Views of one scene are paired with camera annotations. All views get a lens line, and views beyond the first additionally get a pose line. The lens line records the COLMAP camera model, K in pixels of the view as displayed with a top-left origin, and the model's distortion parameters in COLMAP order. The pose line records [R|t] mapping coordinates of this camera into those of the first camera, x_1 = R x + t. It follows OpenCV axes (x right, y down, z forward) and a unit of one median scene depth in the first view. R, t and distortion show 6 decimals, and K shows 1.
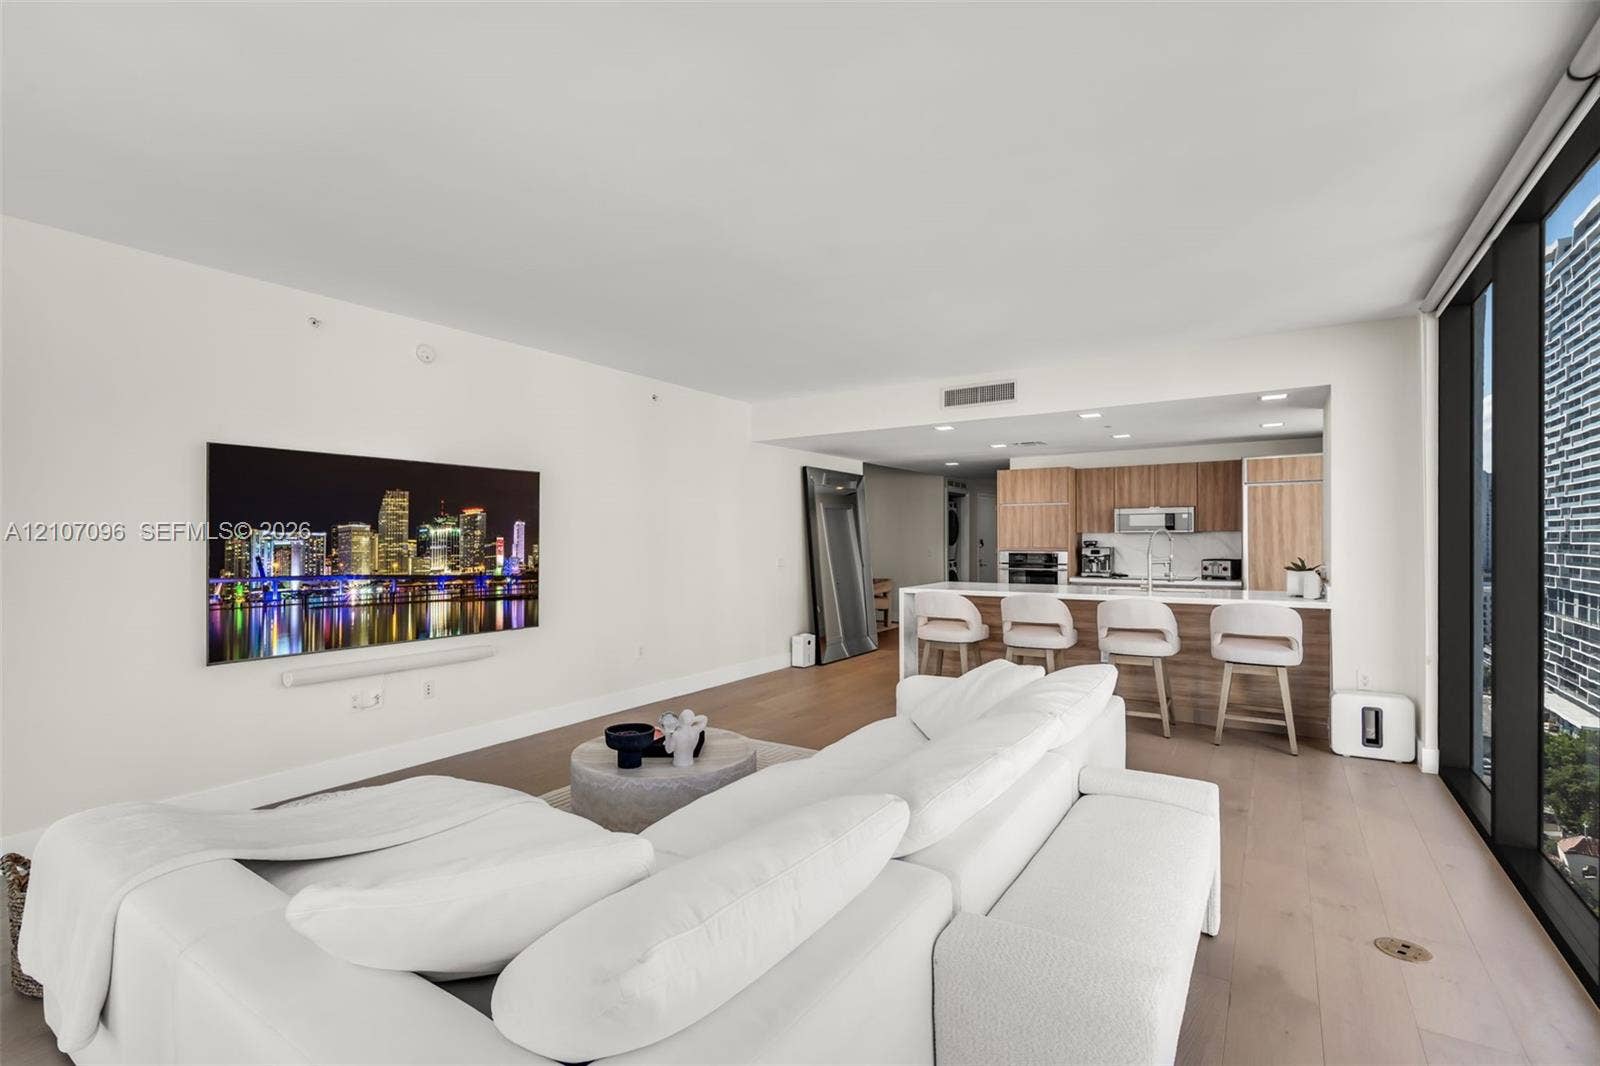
lens RADIAL K [[731.1, 0, 802.0], [0, 731.1, 536.3], [0, 0, 1]] dist [-0.000508, 0.000024]
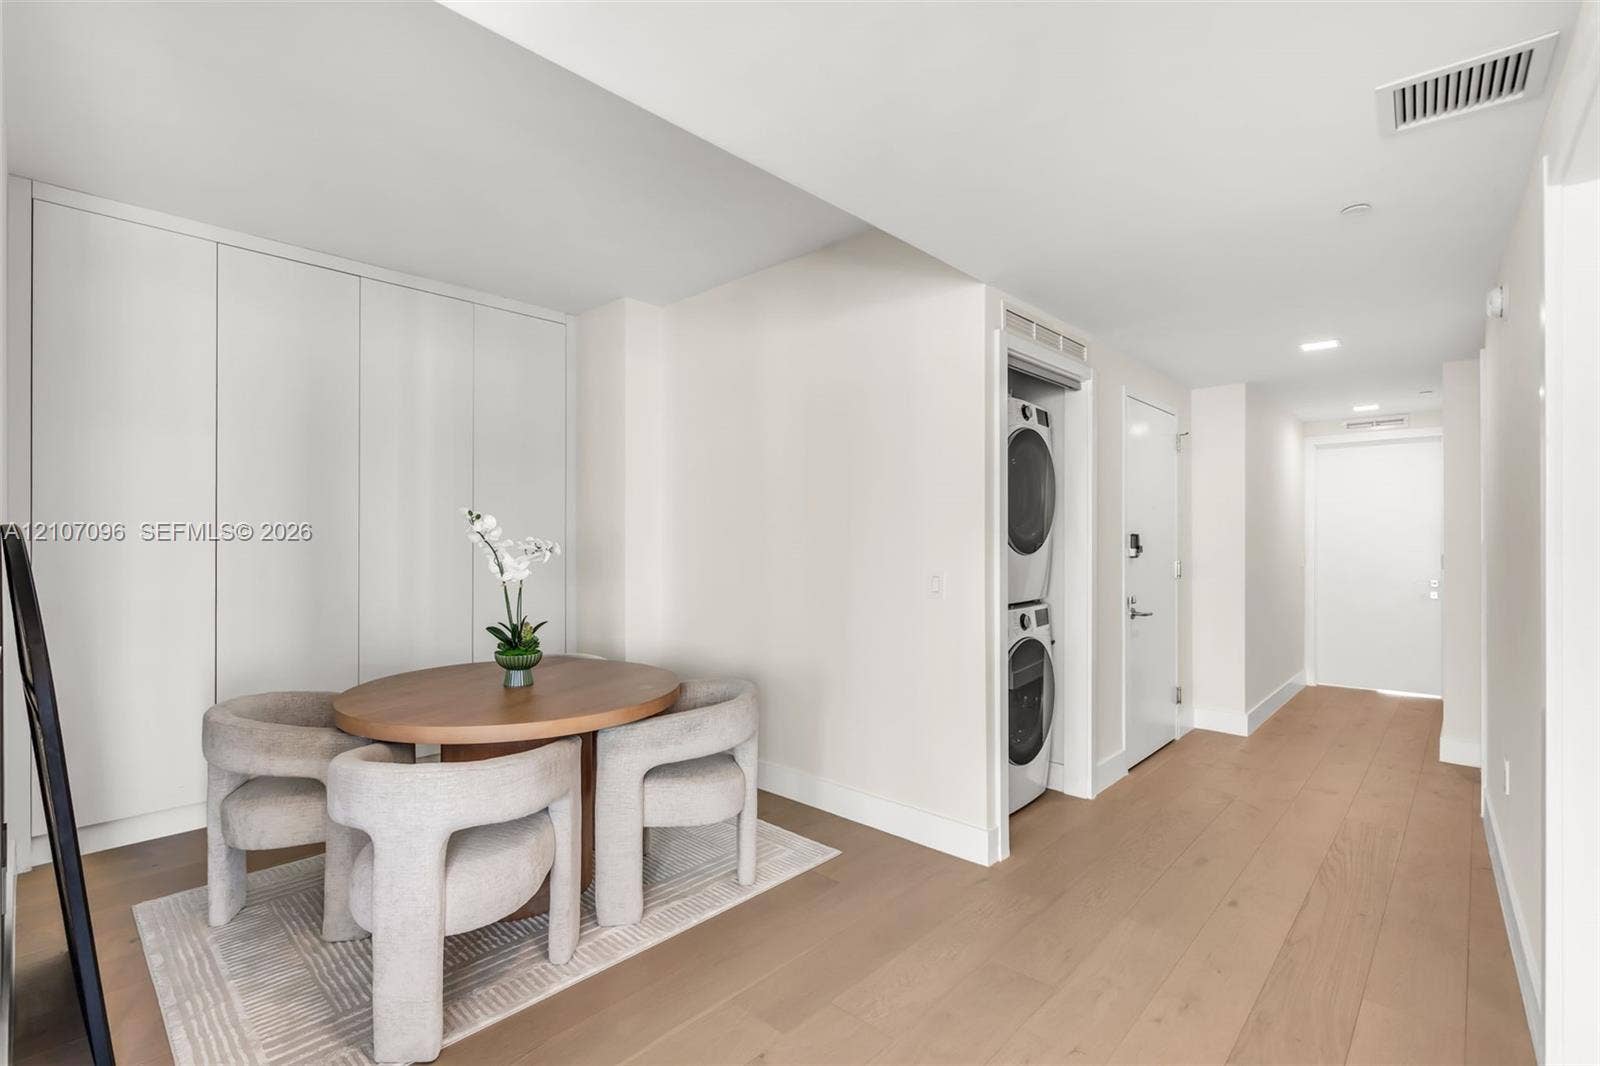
lens RADIAL K [[731.1, 0, 796.7], [0, 731.1, 539.2], [0, 0, 1]] dist [-0.000508, 0.000024]
pose [[0.984897, 0.002230, -0.173124, 0.164792], [-0.002426, 0.999997, -0.000917, 0.007830], [0.173122, 0.001323, 0.984900, 0.698046]]
